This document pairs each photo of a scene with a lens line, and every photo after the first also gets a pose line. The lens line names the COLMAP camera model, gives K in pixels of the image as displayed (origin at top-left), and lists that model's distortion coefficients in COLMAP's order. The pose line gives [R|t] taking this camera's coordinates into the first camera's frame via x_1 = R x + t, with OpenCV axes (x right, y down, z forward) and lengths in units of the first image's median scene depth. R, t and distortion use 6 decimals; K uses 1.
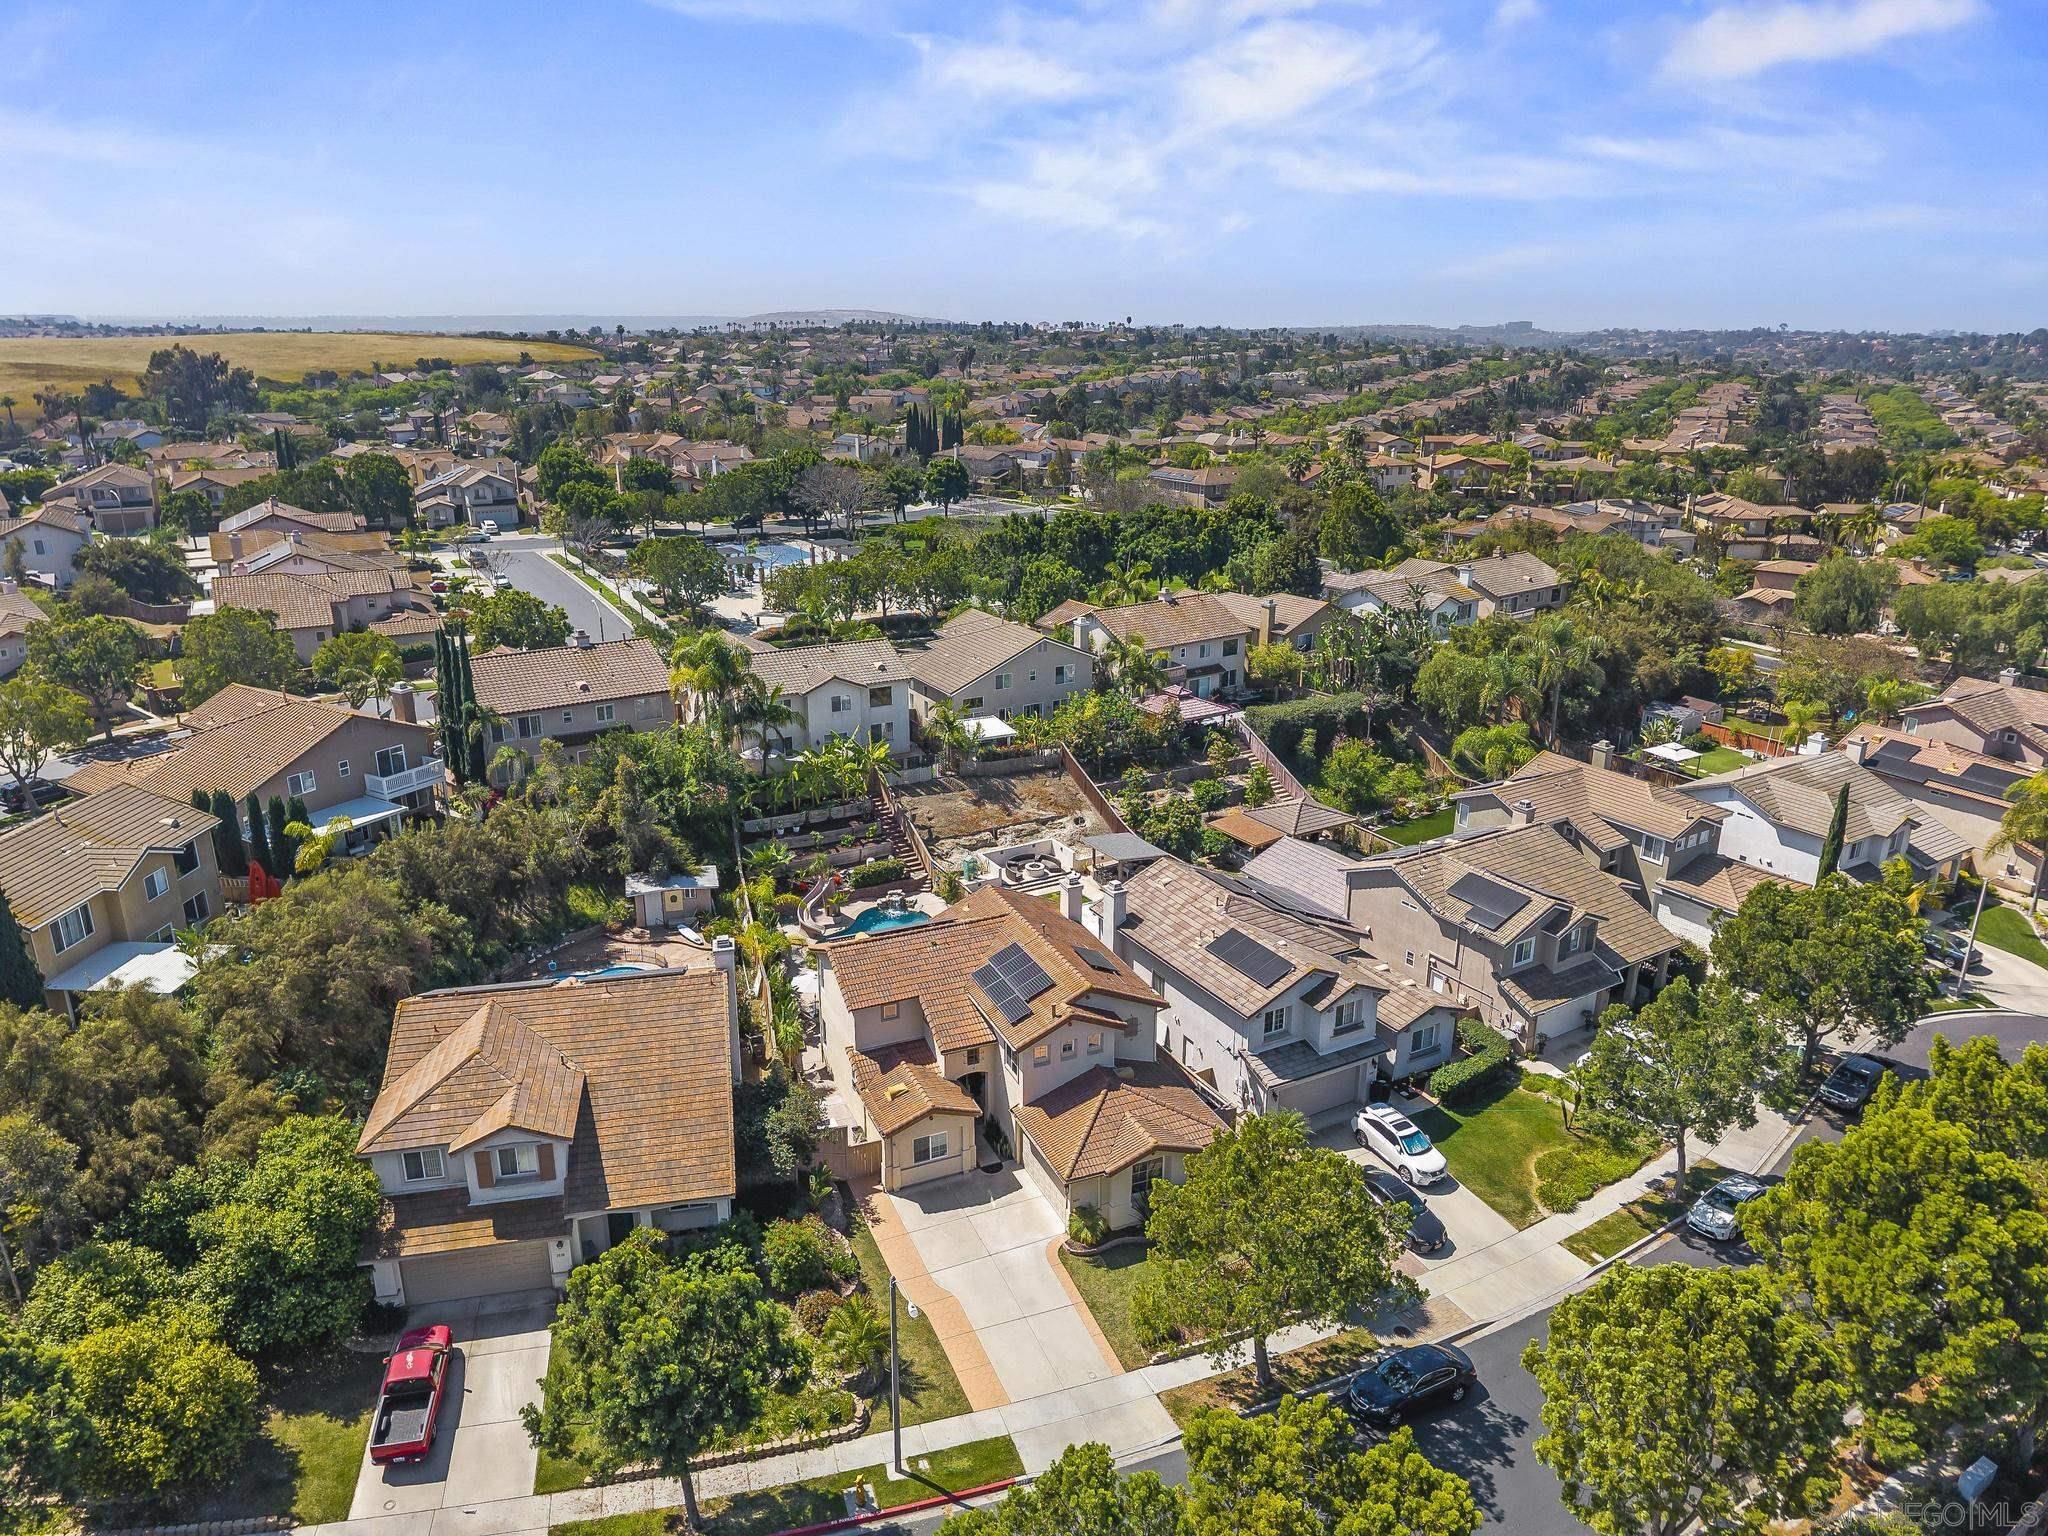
lens RADIAL K [[1378.3, 0, 1021.8], [0, 1378.3, 778.4], [0, 0, 1]] dist [0.034016, -0.046412]
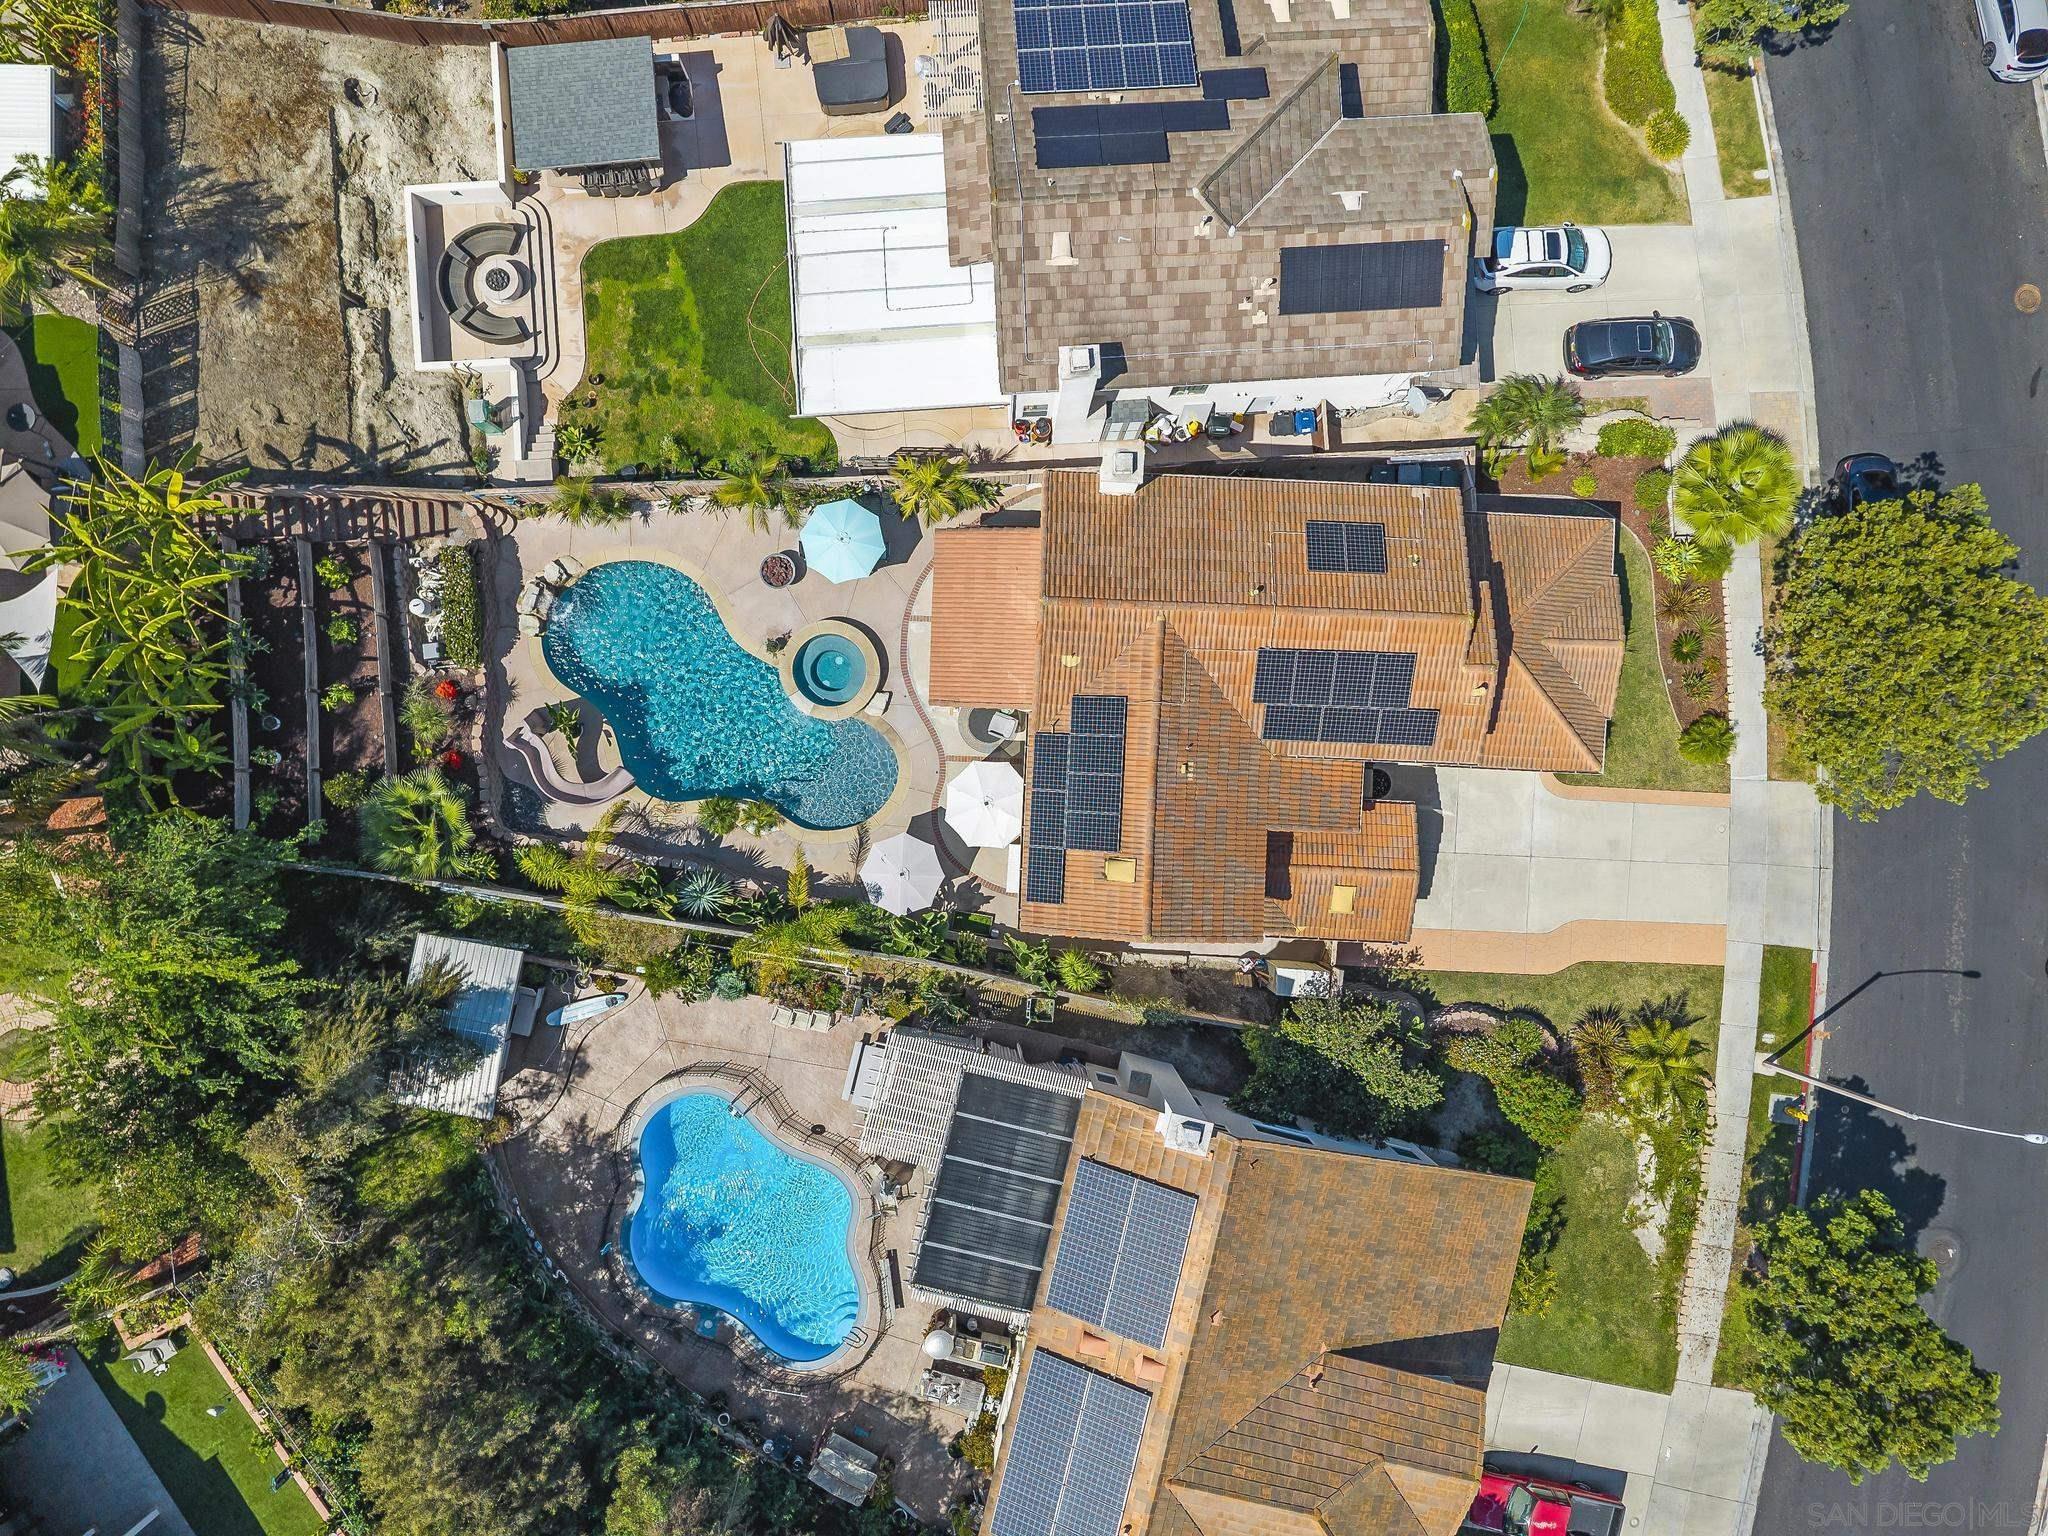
lens RADIAL K [[1378.3, 0, 1021.8], [0, 1378.3, 778.4], [0, 0, 1]] dist [0.034016, -0.046412]
pose [[0.435456, -0.900126, 0.012320, -0.088342], [0.274010, 0.145570, 0.950646, -0.386906], [-0.857494, -0.410589, 0.310033, 0.722593]]
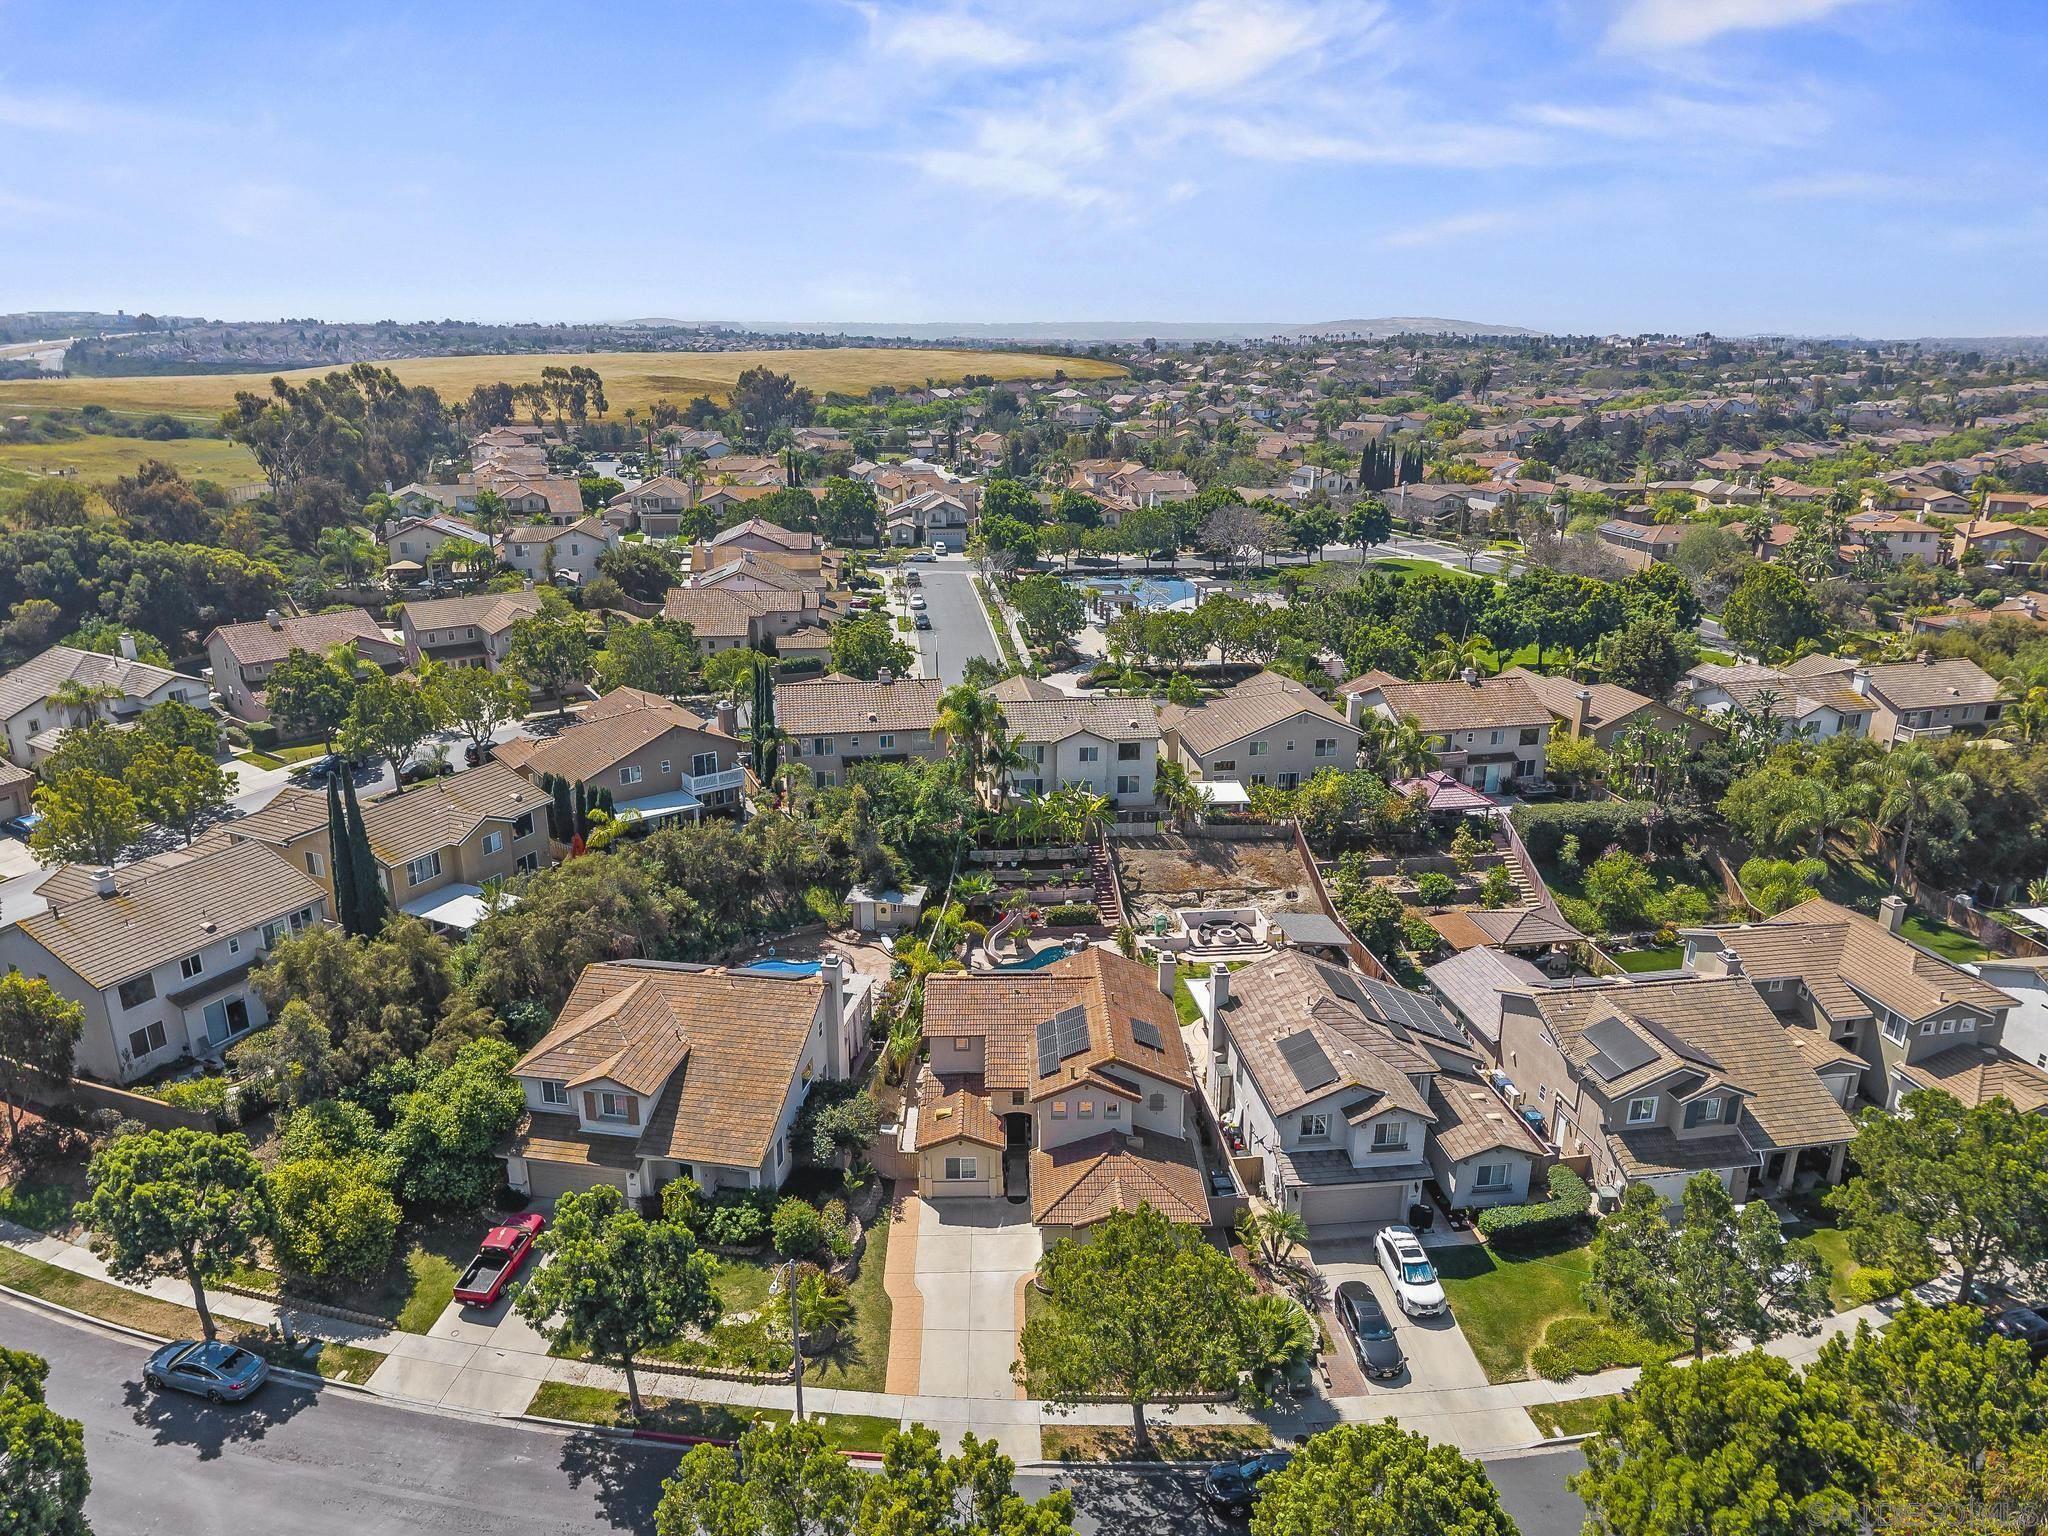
lens RADIAL K [[1378.3, 0, 1021.8], [0, 1378.3, 778.4], [0, 0, 1]] dist [0.034016, -0.046412]
pose [[0.923688, 0.123449, -0.362712, 0.270920], [-0.124073, 0.992036, 0.021671, -0.065450], [0.362499, 0.024986, 0.931649, -0.047869]]
